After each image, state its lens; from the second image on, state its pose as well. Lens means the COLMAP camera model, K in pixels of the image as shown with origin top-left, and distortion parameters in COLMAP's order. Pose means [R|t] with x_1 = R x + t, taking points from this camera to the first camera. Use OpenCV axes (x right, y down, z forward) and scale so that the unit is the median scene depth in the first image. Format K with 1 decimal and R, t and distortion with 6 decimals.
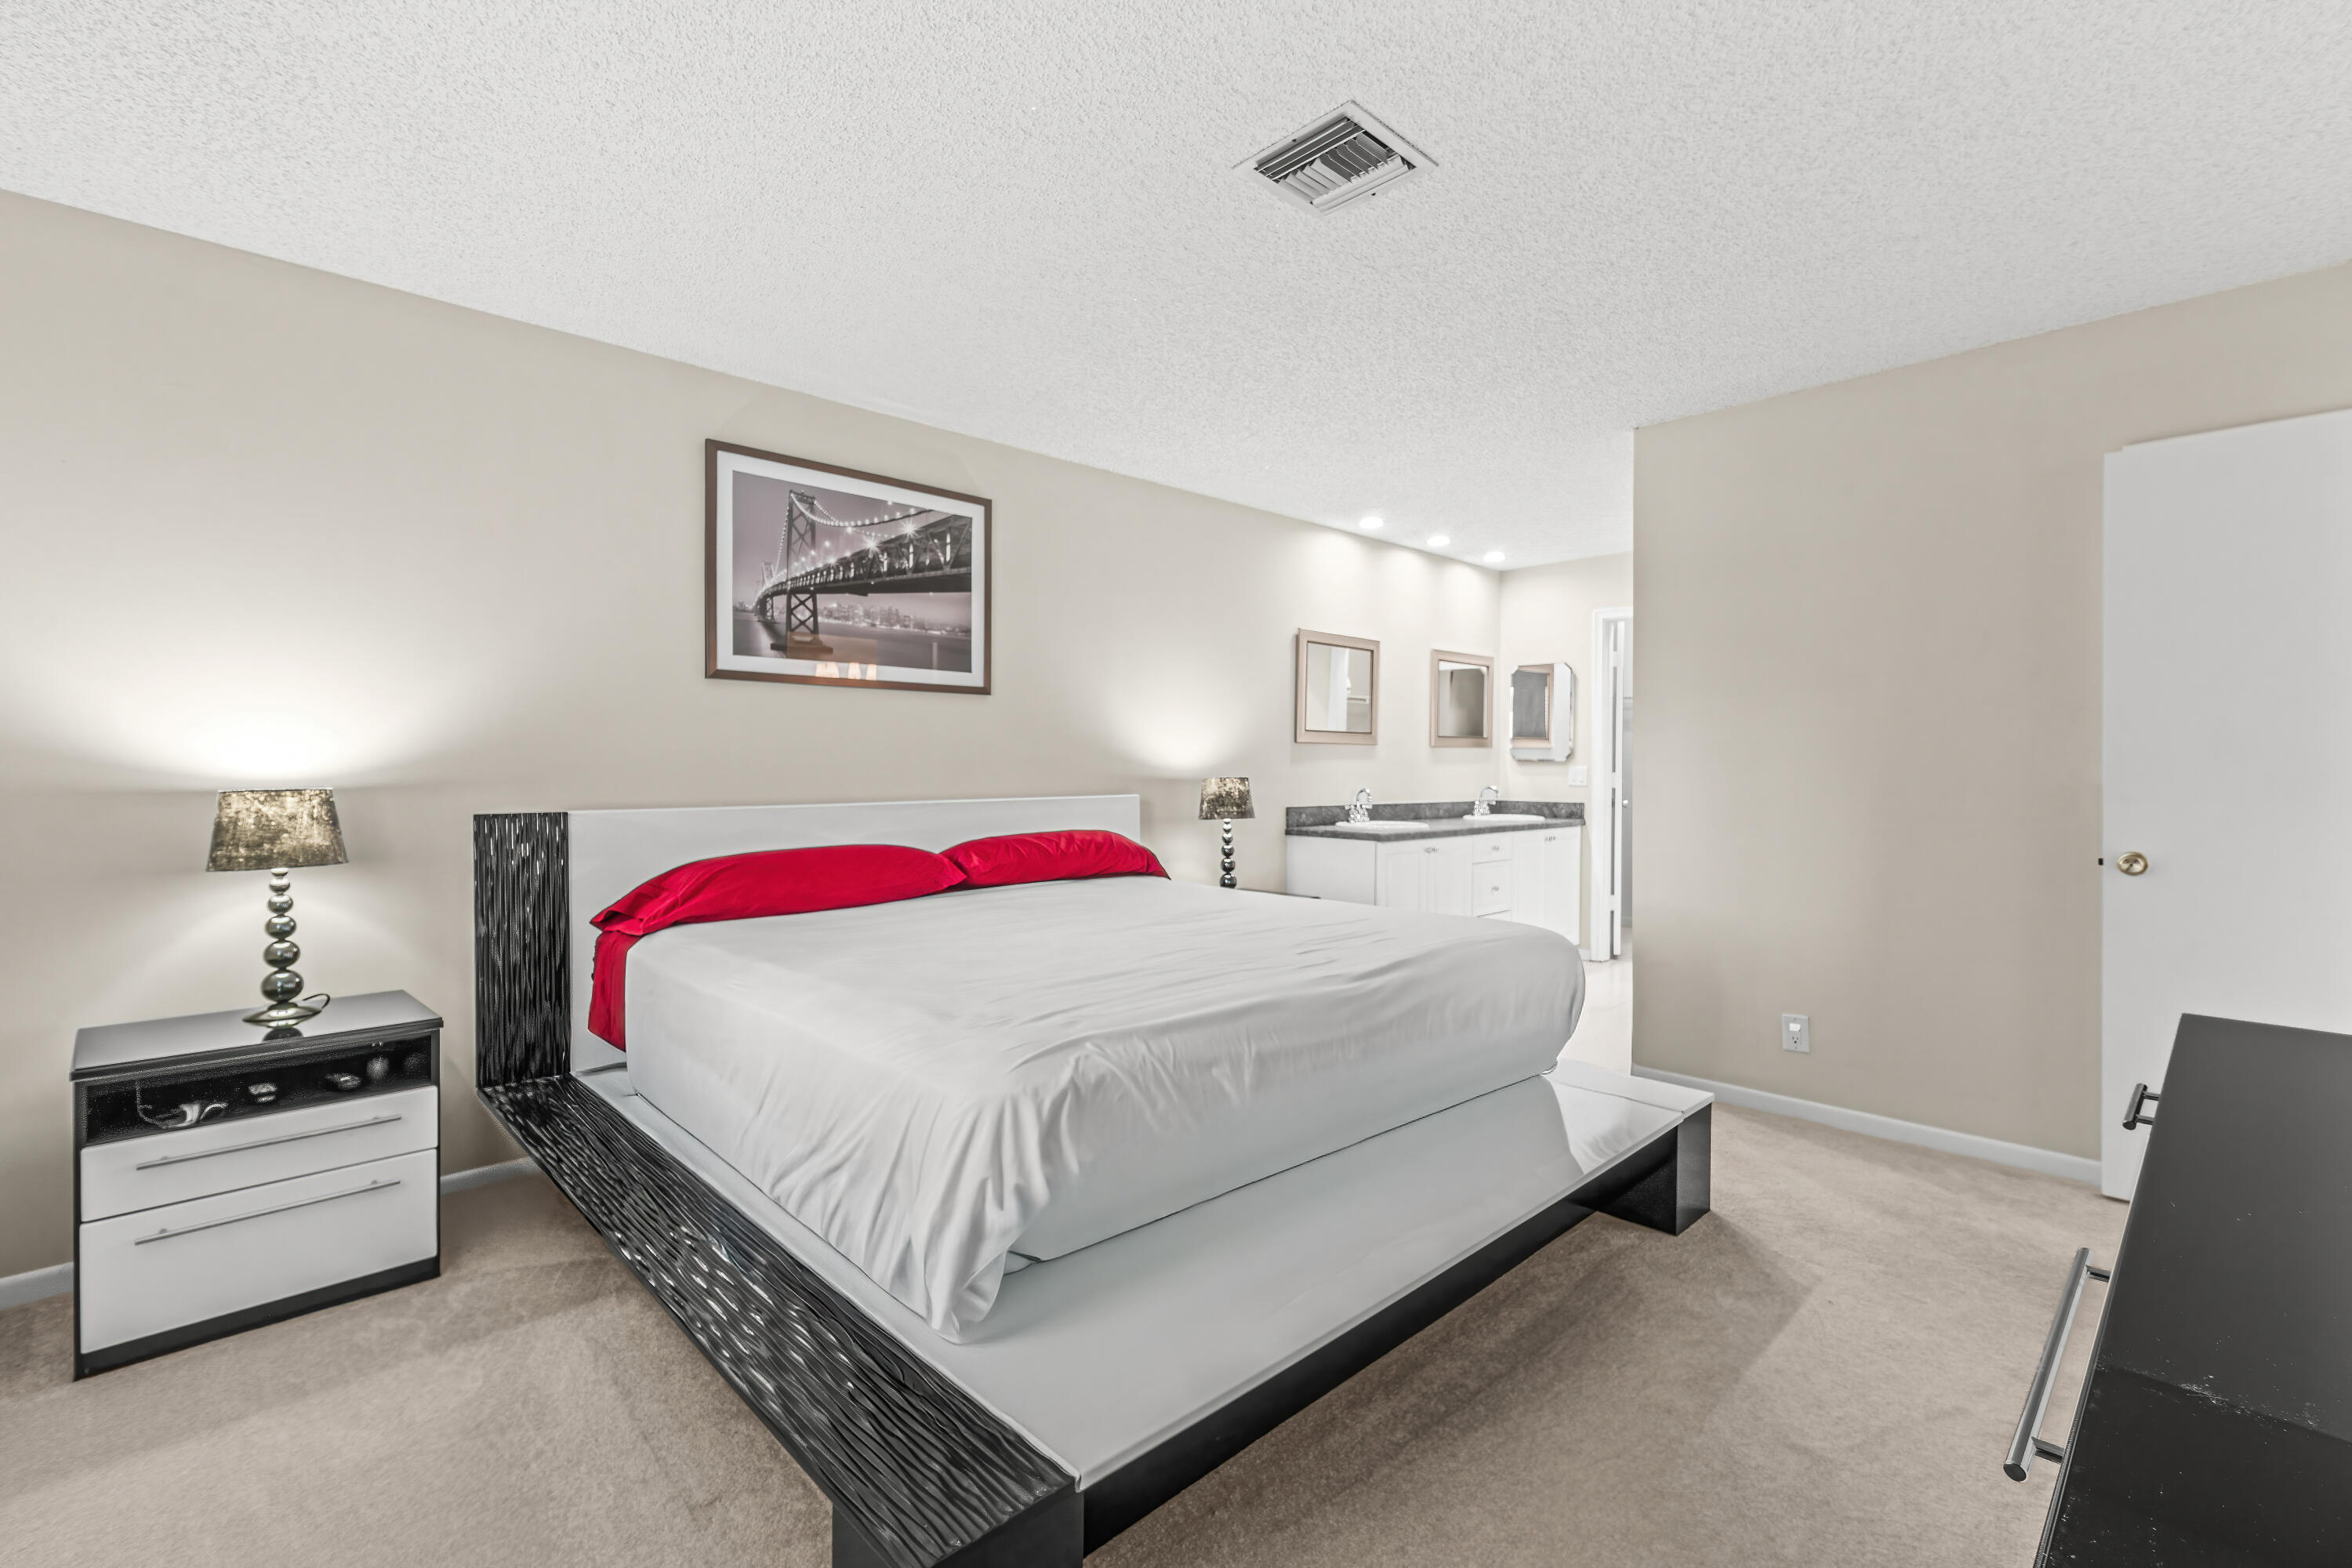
lens RADIAL K [[1031.4, 0, 1190.0], [0, 1031.4, 788.0], [0, 0, 1]] dist [0.000115, 0.000263]
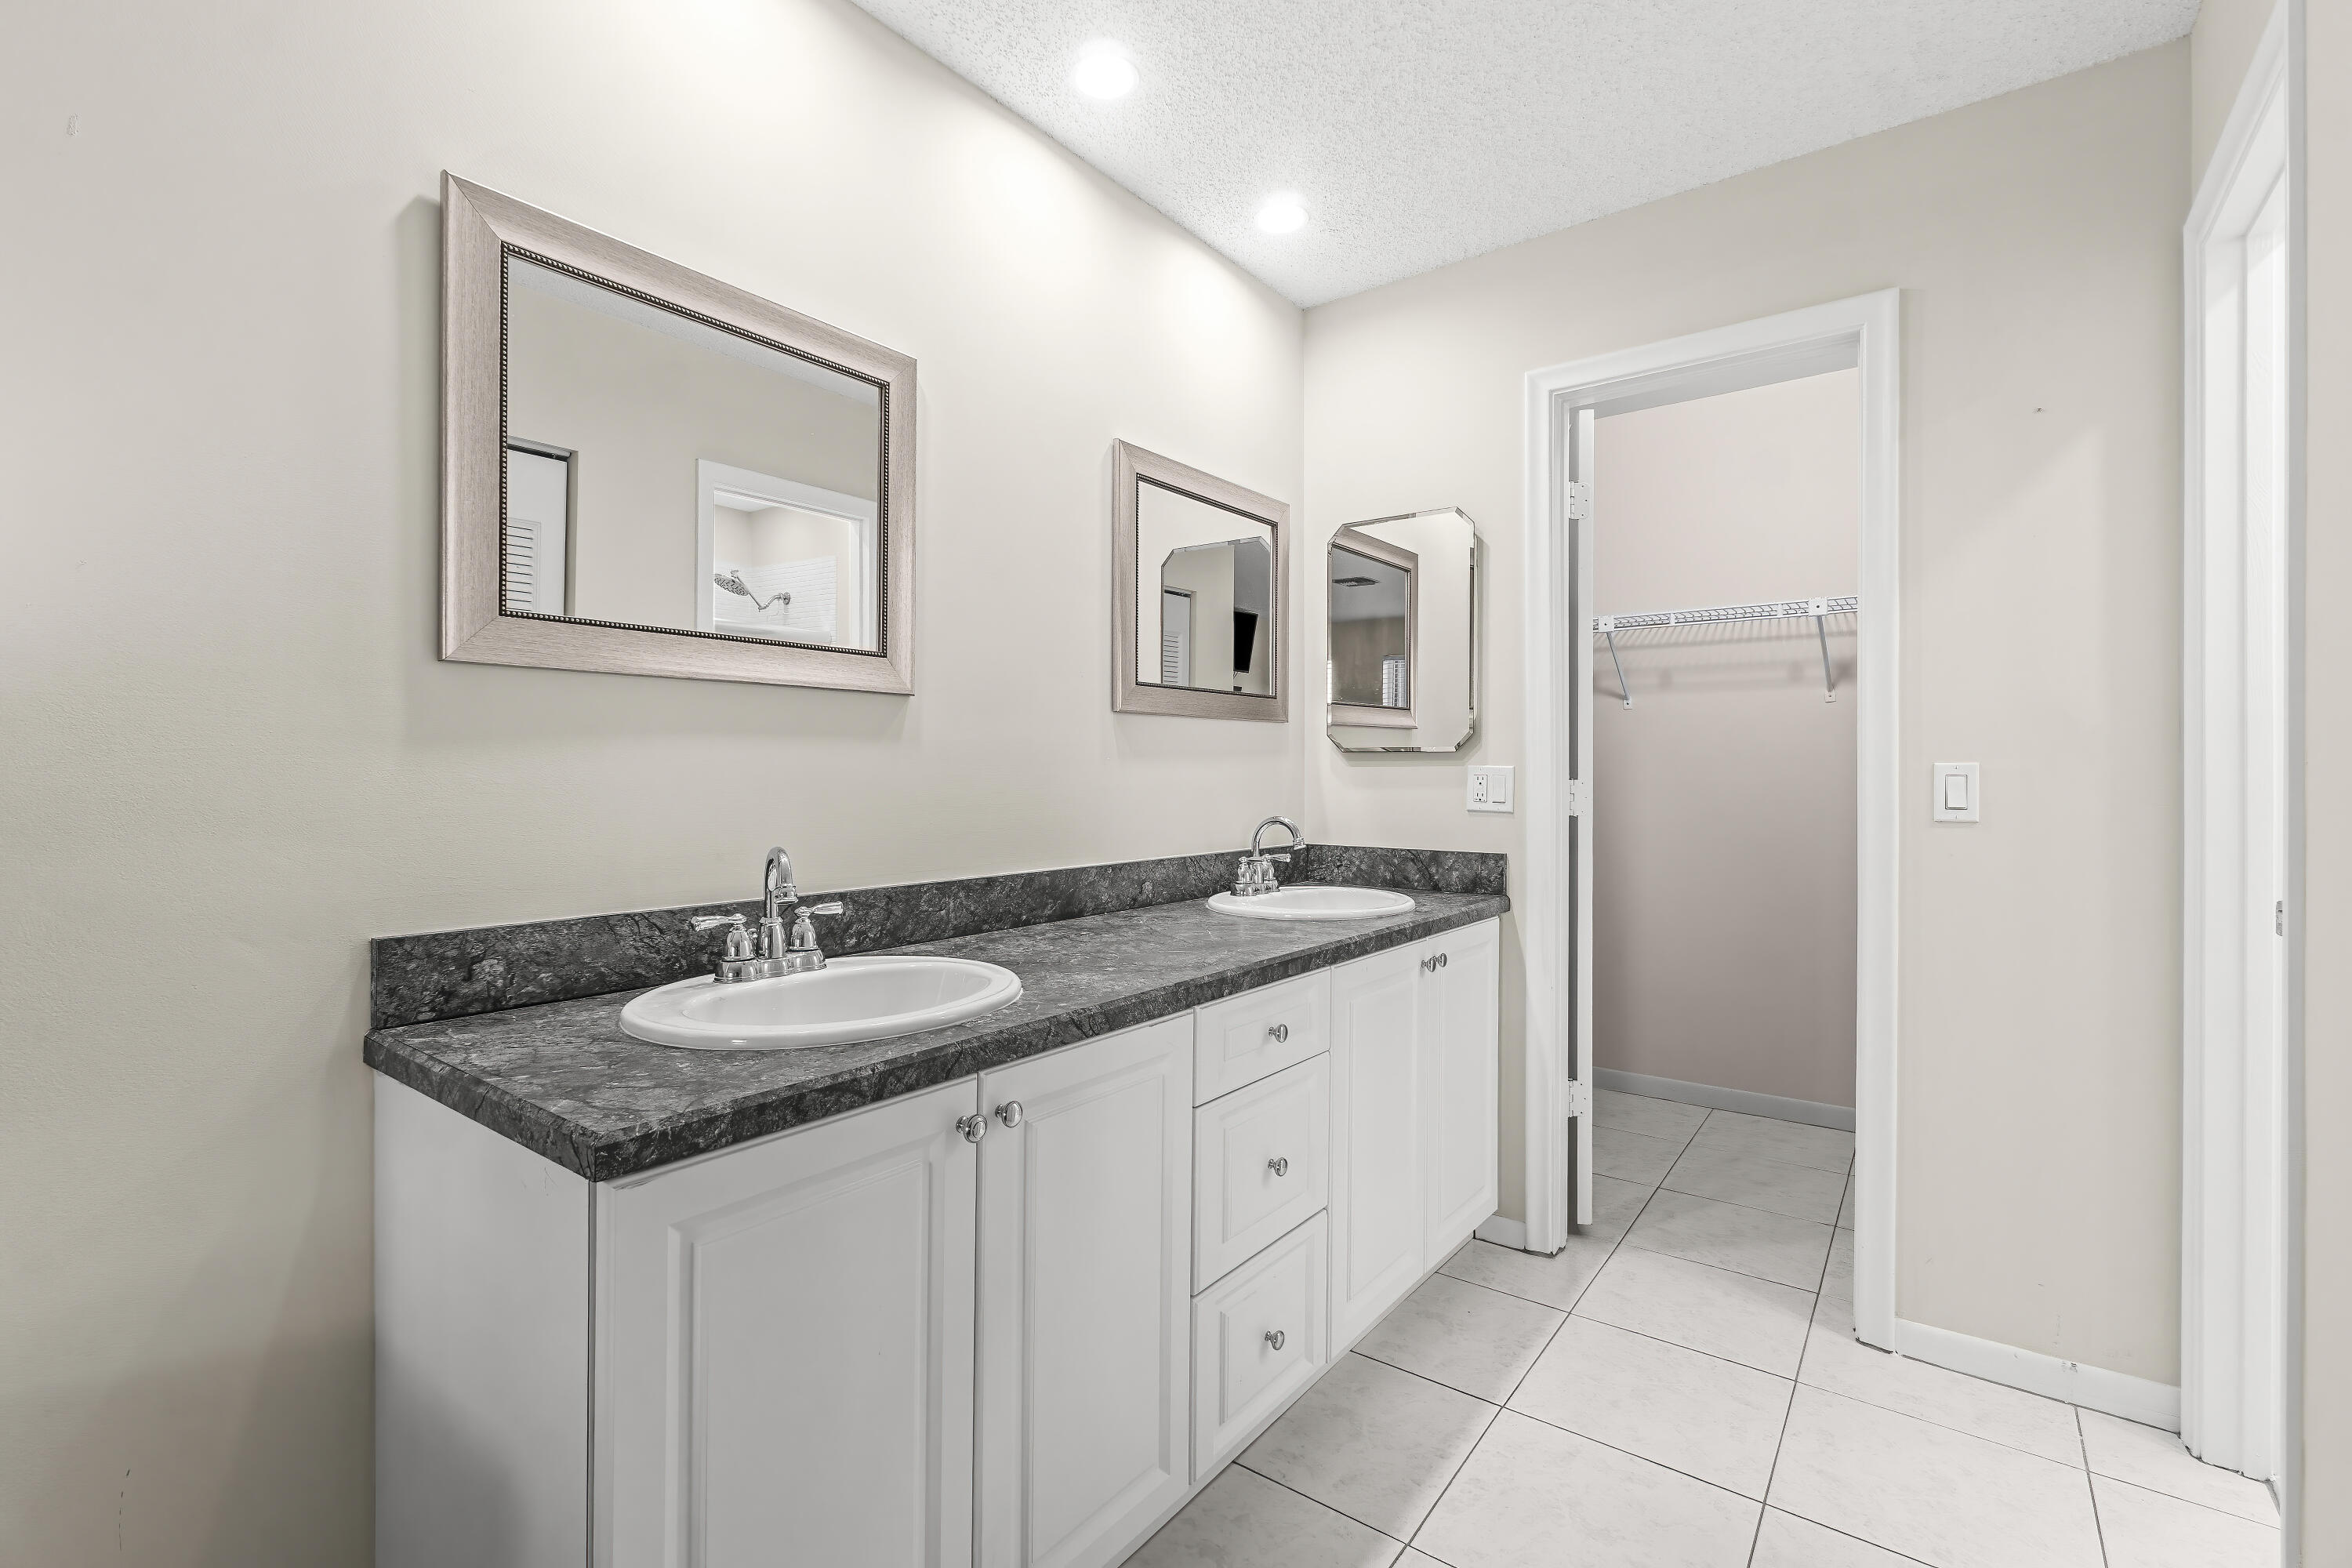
lens RADIAL K [[1031.4, 0, 1178.6], [0, 1031.4, 776.7], [0, 0, 1]] dist [0.000115, 0.000263]
pose [[0.988392, -0.004267, 0.151863, 0.197276], [0.006161, 0.999909, -0.012001, -0.011689], [-0.151798, 0.012798, 0.988329, 0.627122]]
